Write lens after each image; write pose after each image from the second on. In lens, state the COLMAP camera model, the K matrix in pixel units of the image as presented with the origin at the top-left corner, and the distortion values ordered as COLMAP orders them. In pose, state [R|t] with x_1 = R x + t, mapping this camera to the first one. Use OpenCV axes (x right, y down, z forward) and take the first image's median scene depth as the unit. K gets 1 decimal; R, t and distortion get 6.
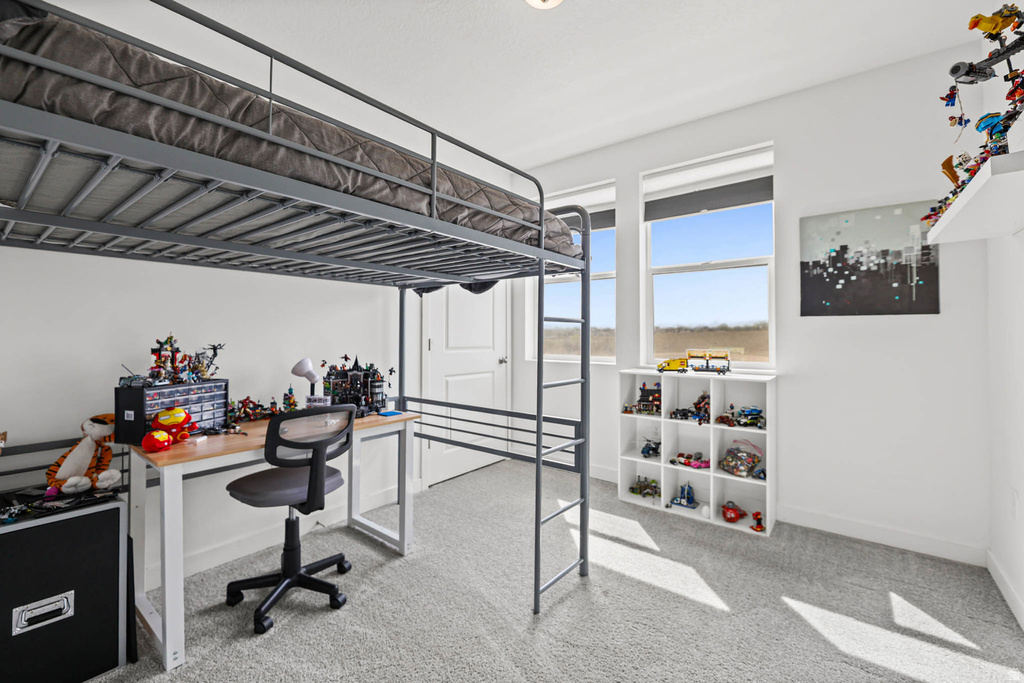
lens RADIAL K [[434.6, 0, 512.0], [0, 434.6, 335.8], [0, 0, 1]] dist [0.005094, 0.000101]
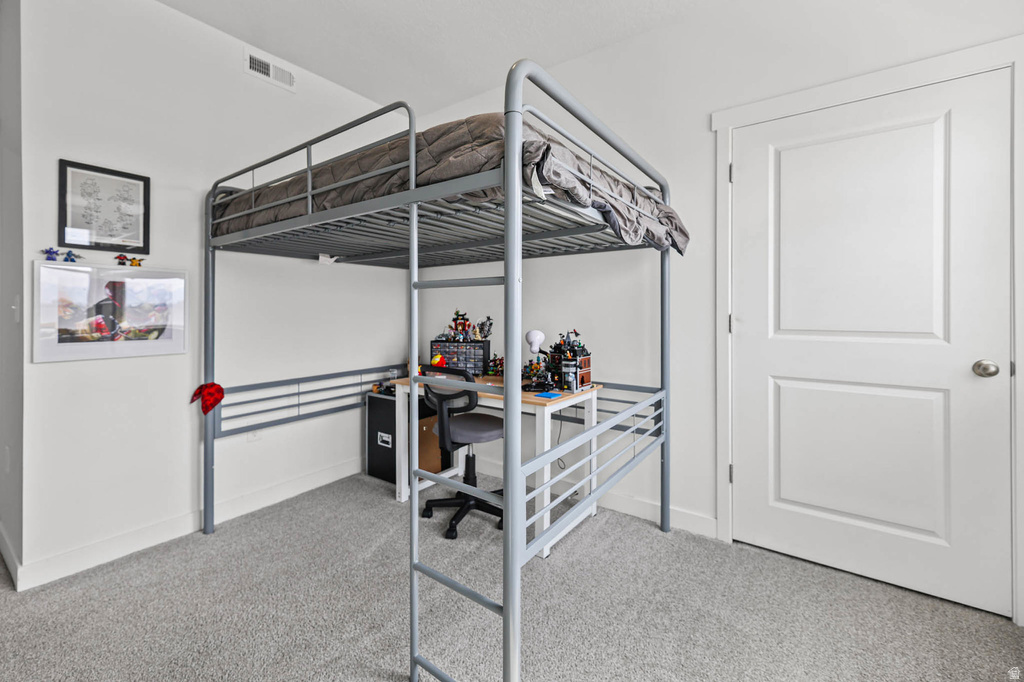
lens RADIAL K [[434.6, 0, 495.3], [0, 434.6, 312.7], [0, 0, 1]] dist [0.005094, 0.000101]
pose [[0.035109, -0.001782, -0.999382, 0.781405], [-0.003607, 0.999992, -0.001910, 0.011721], [0.999377, 0.003672, 0.035102, 1.070870]]
